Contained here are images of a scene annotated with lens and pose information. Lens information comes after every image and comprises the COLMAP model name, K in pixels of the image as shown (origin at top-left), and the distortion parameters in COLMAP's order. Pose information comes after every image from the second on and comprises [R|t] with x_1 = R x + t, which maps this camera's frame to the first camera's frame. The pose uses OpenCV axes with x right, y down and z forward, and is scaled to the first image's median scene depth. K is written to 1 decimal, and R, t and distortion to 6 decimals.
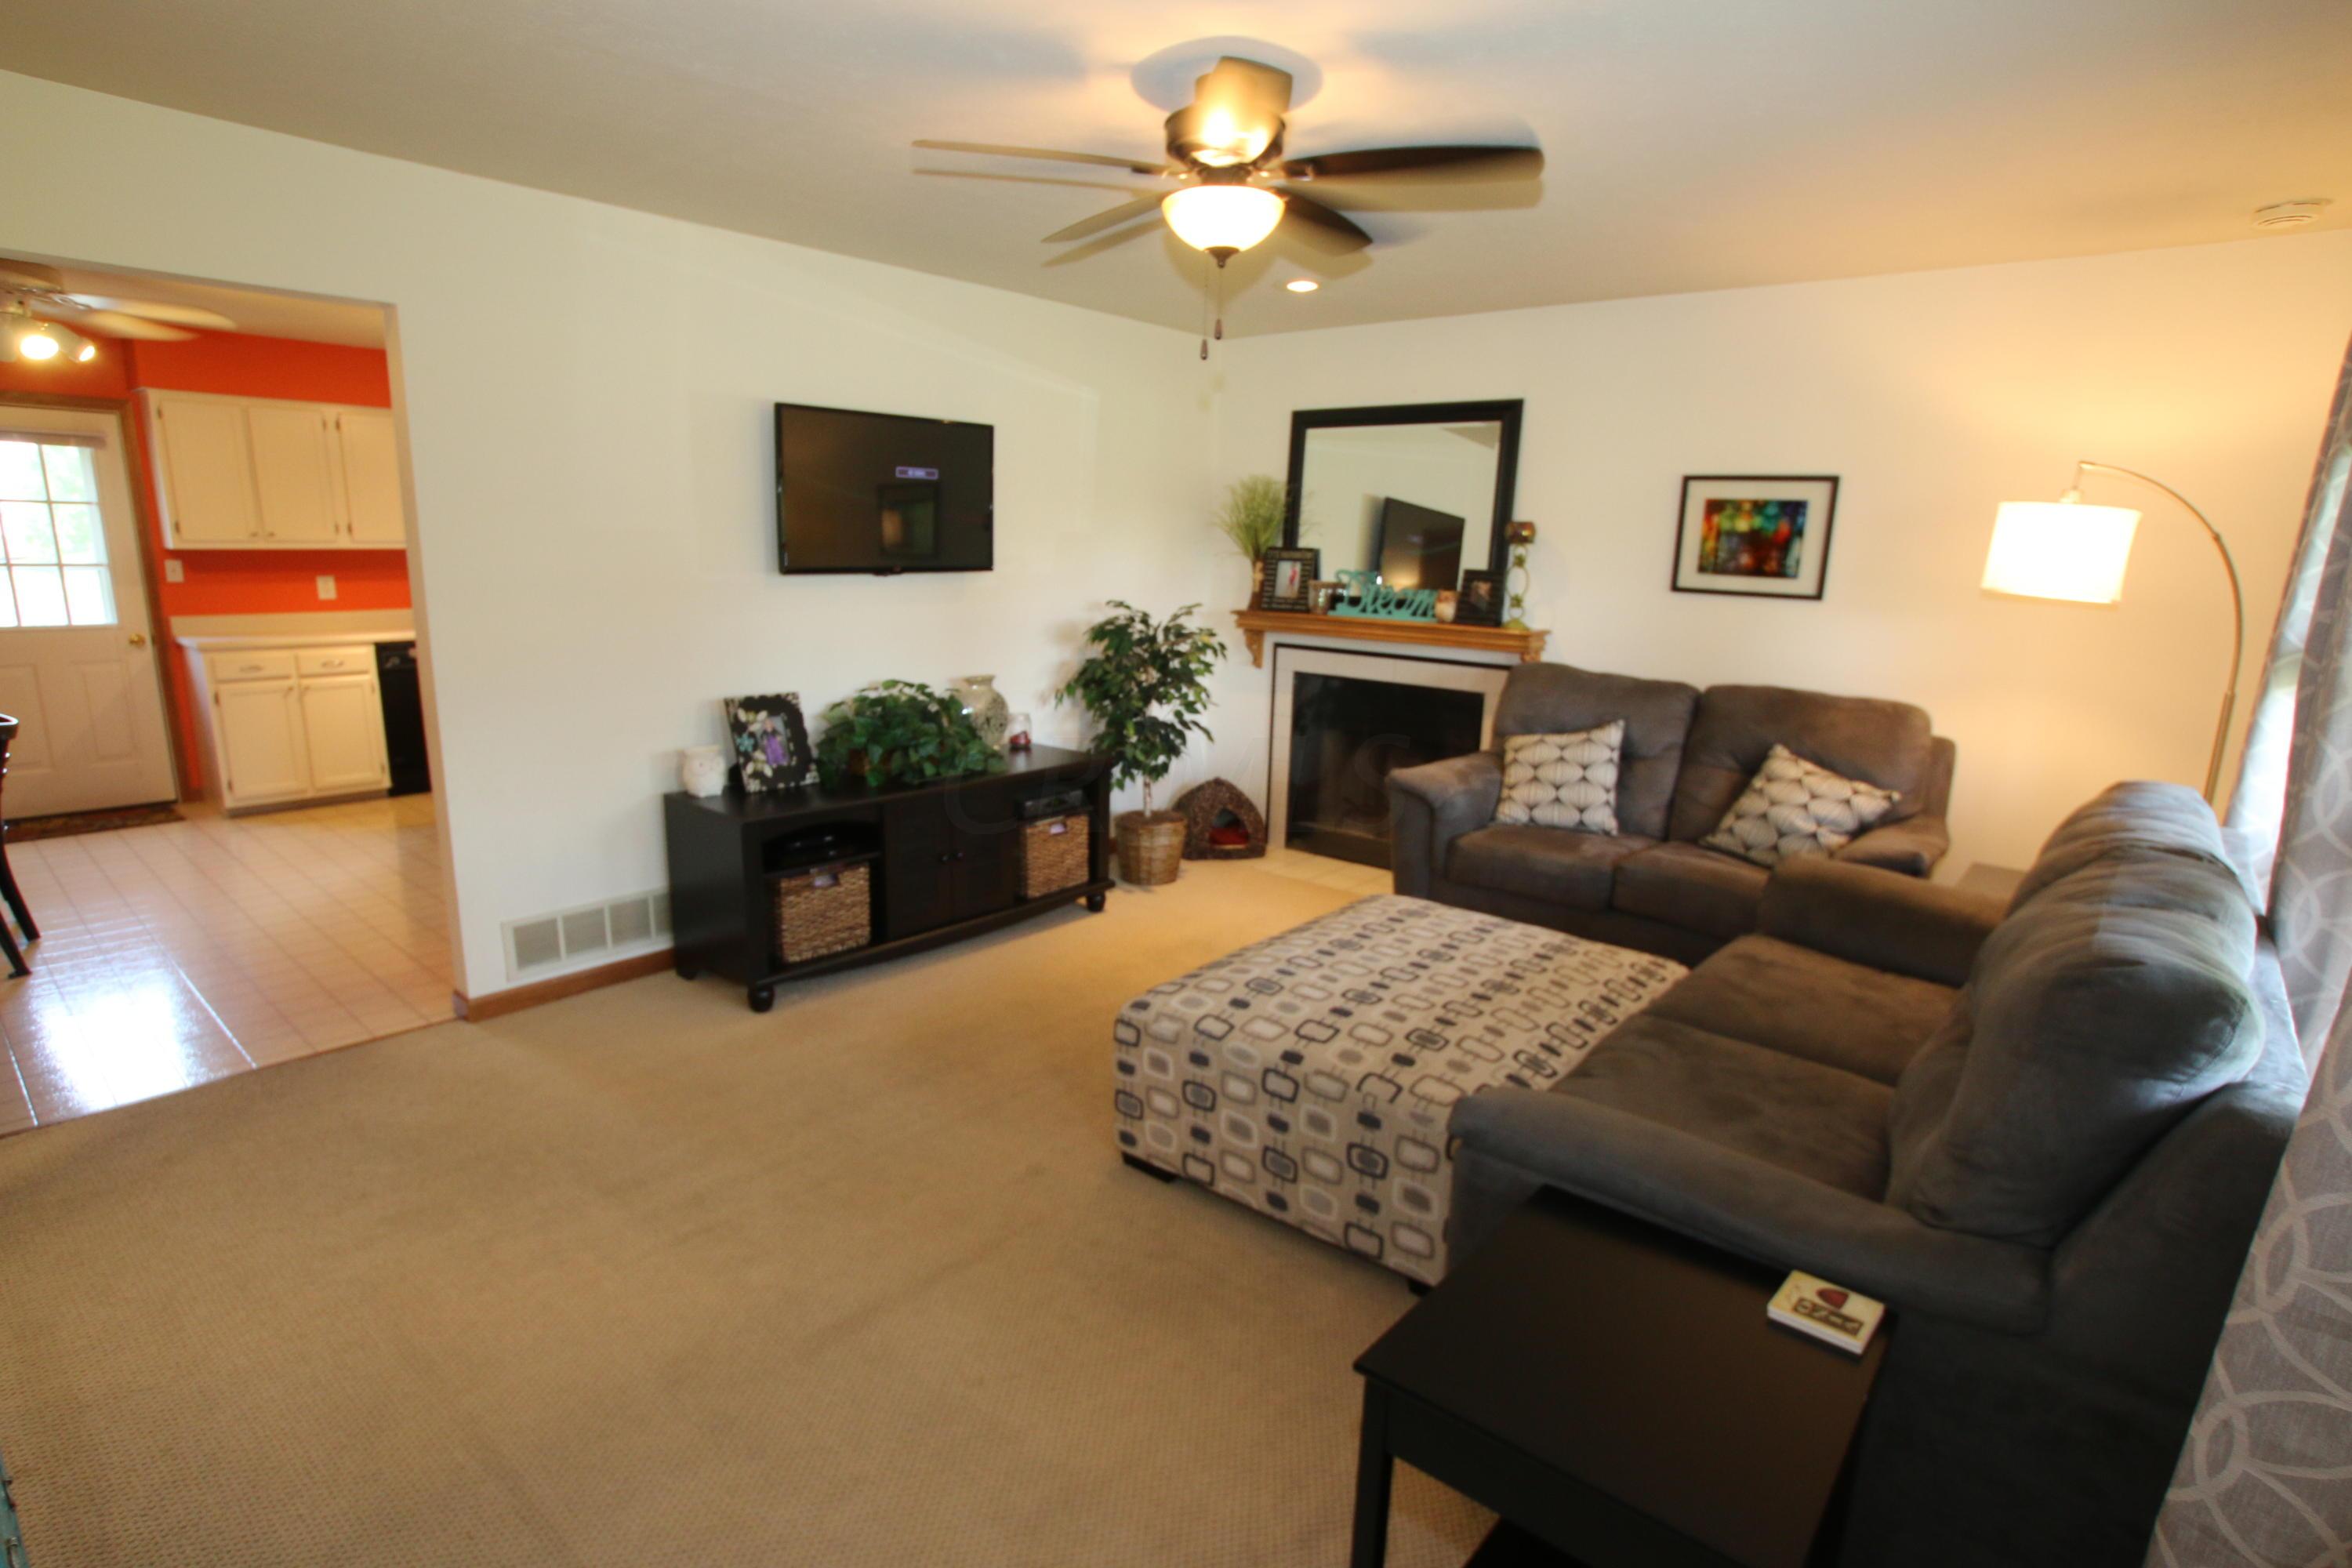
lens RADIAL K [[1196.8, 0, 1167.8], [0, 1196.8, 818.4], [0, 0, 1]] dist [-0.092797, 0.050589]
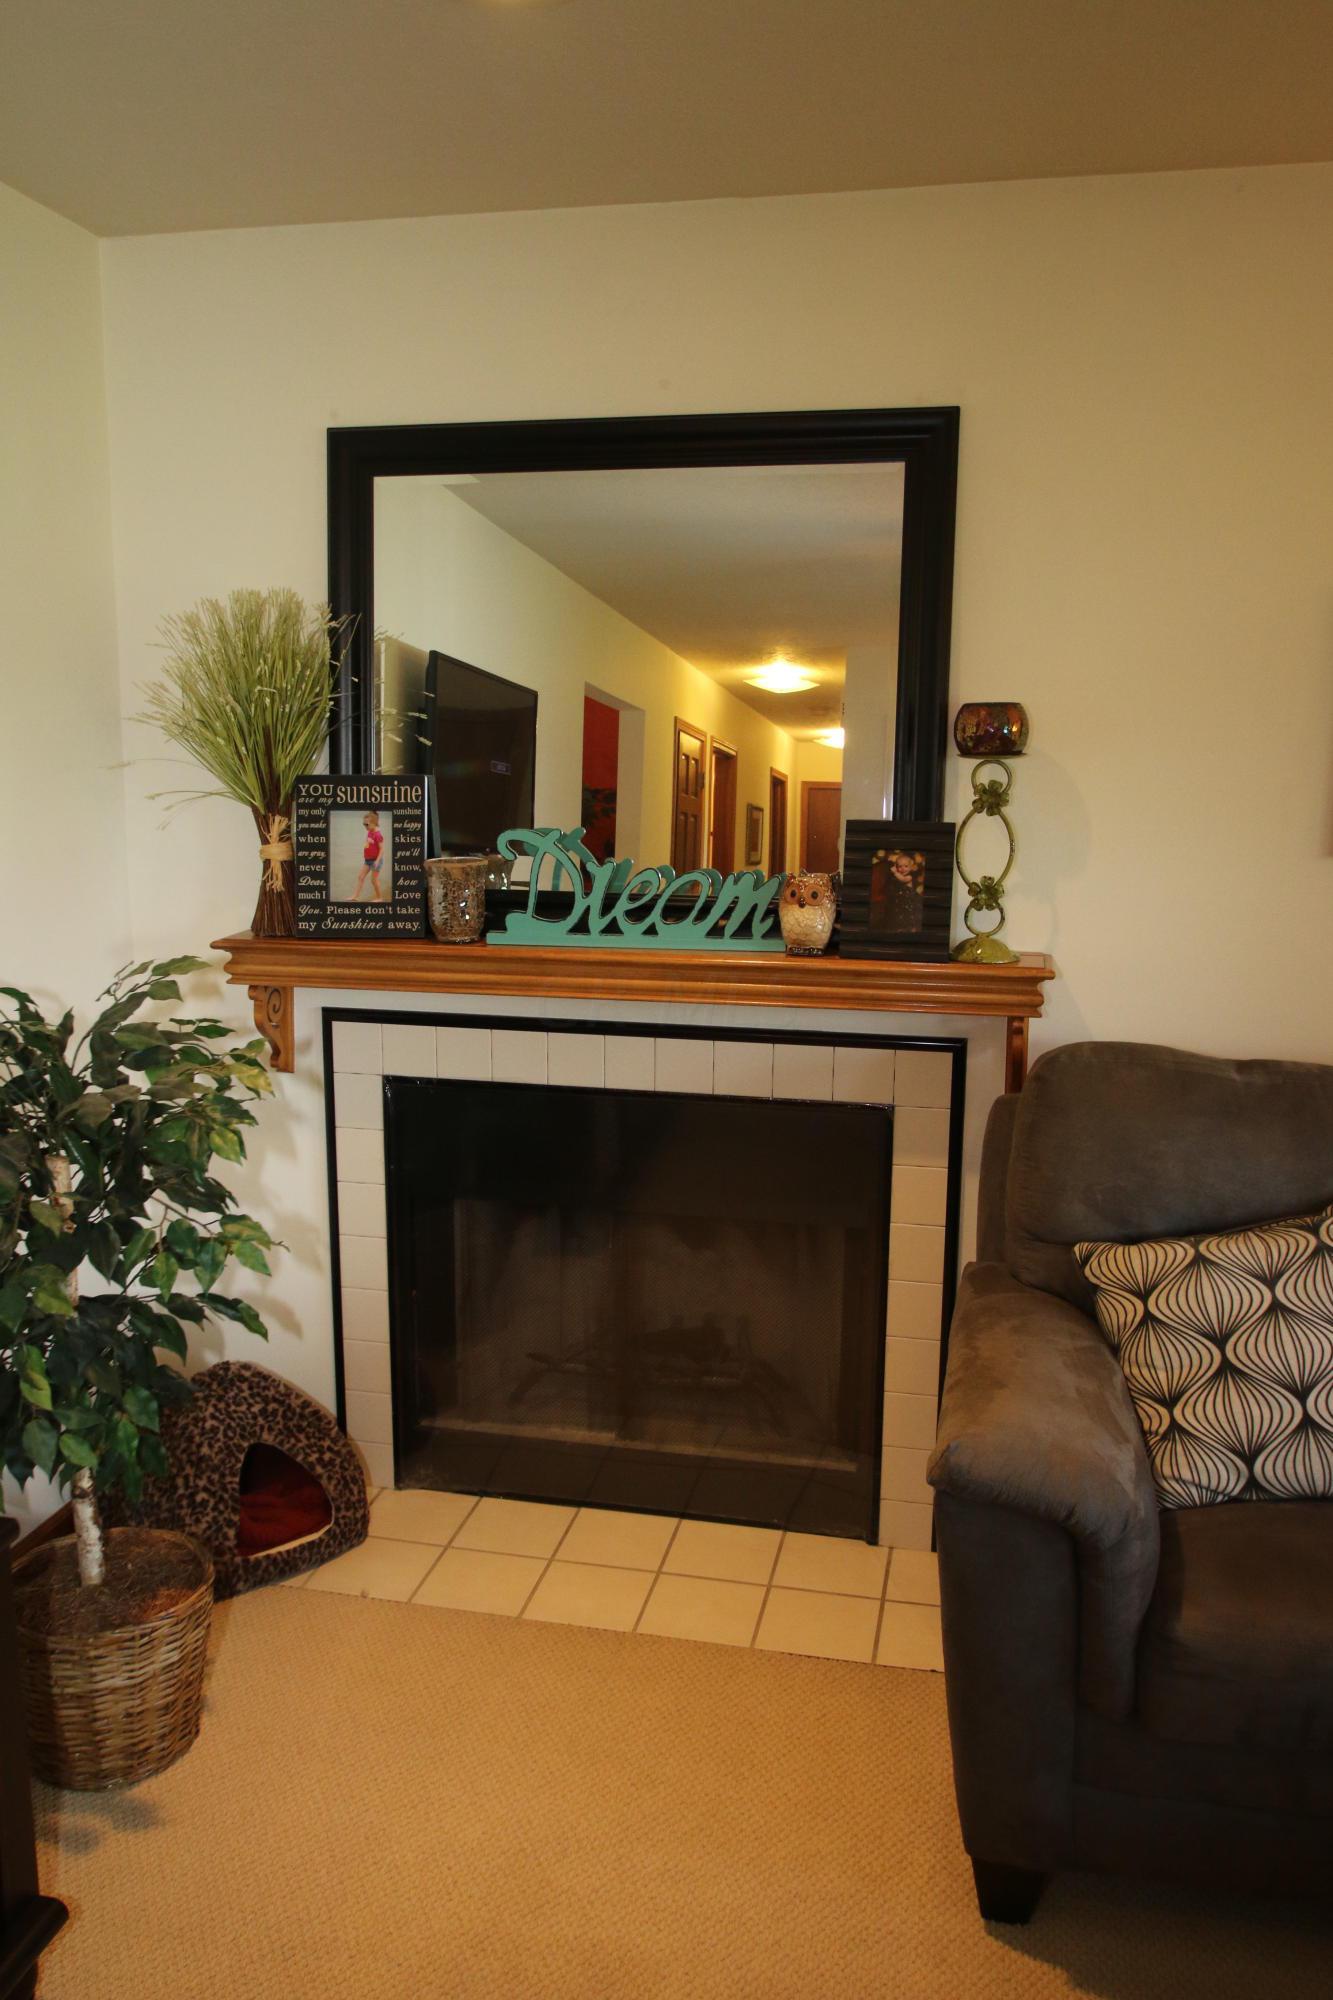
lens RADIAL K [[1546.3, 0, 664.4], [0, 1546.3, 1055.9], [0, 0, 1]] dist [-0.033321, 0.000395]
pose [[0.876380, -0.115222, 0.467635, -0.073691], [0.122413, 0.992364, 0.015101, -0.163097], [-0.465804, 0.044010, 0.883793, 0.627674]]
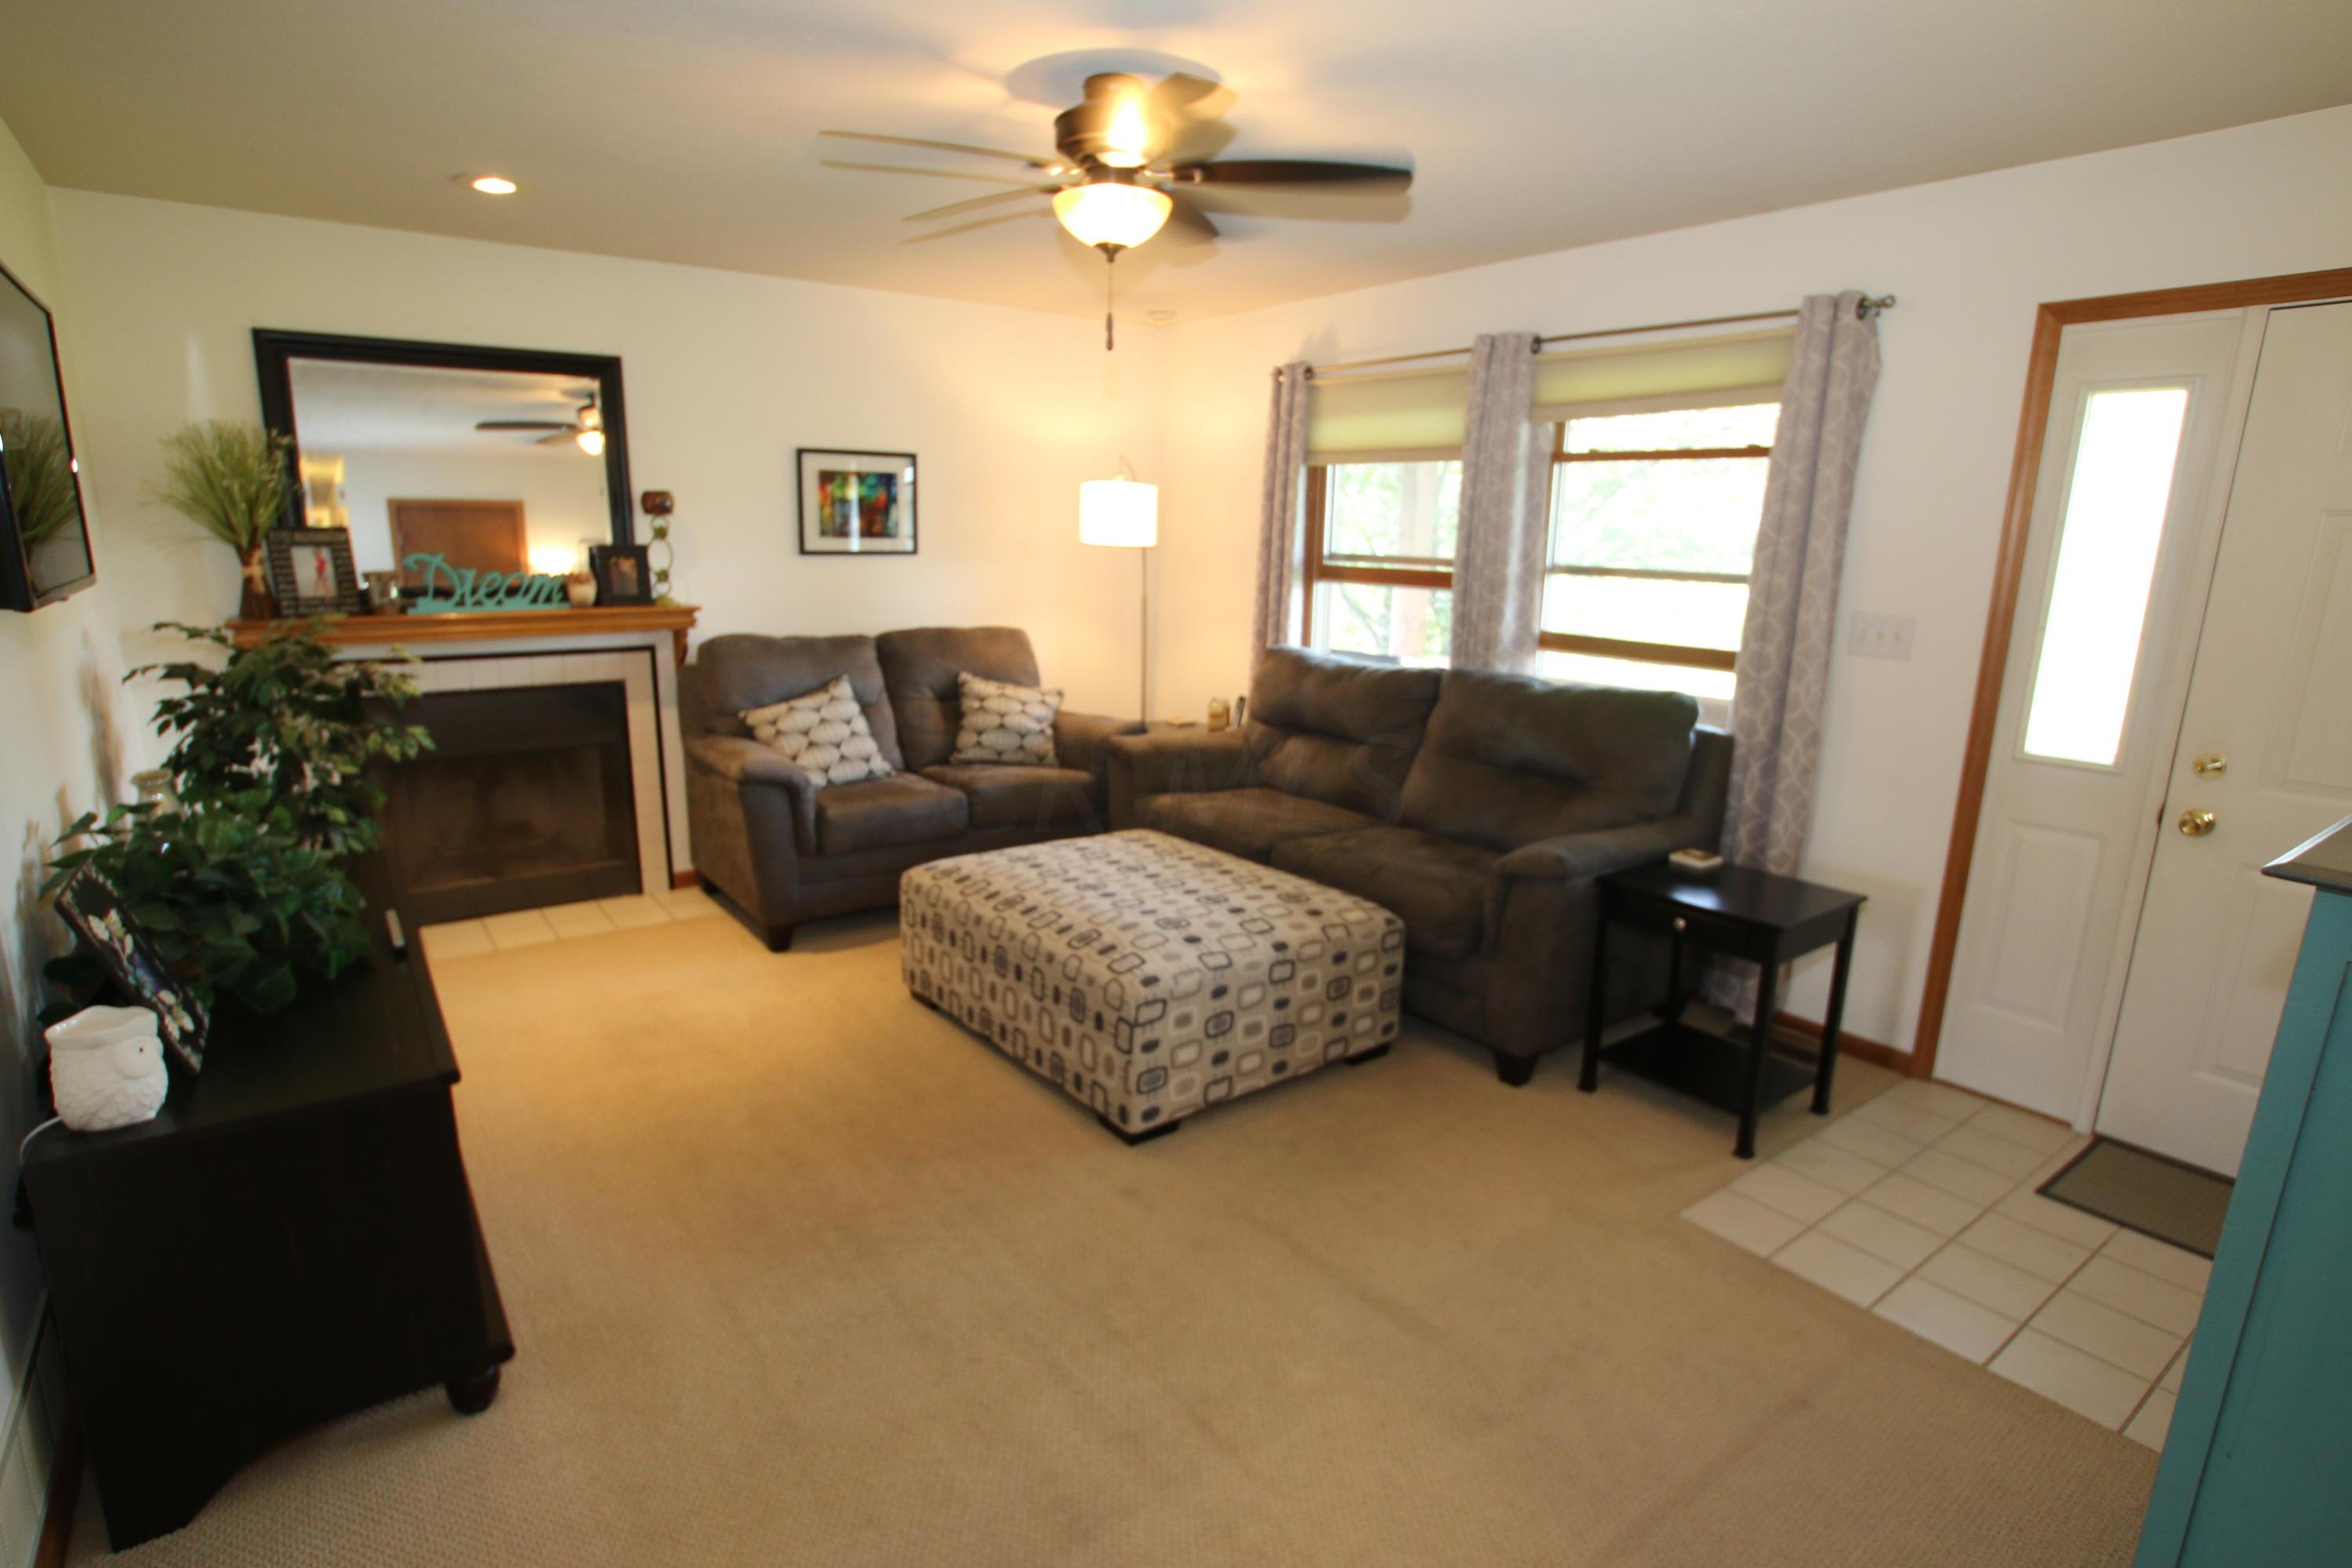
lens RADIAL K [[1196.8, 0, 1167.8], [0, 1196.8, 818.4], [0, 0, 1]] dist [-0.092797, 0.050589]
pose [[0.217036, -0.252297, 0.942996, -0.603627], [0.209773, 0.955508, 0.207364, -0.118755], [-0.953358, 0.152810, 0.260305, 0.439639]]
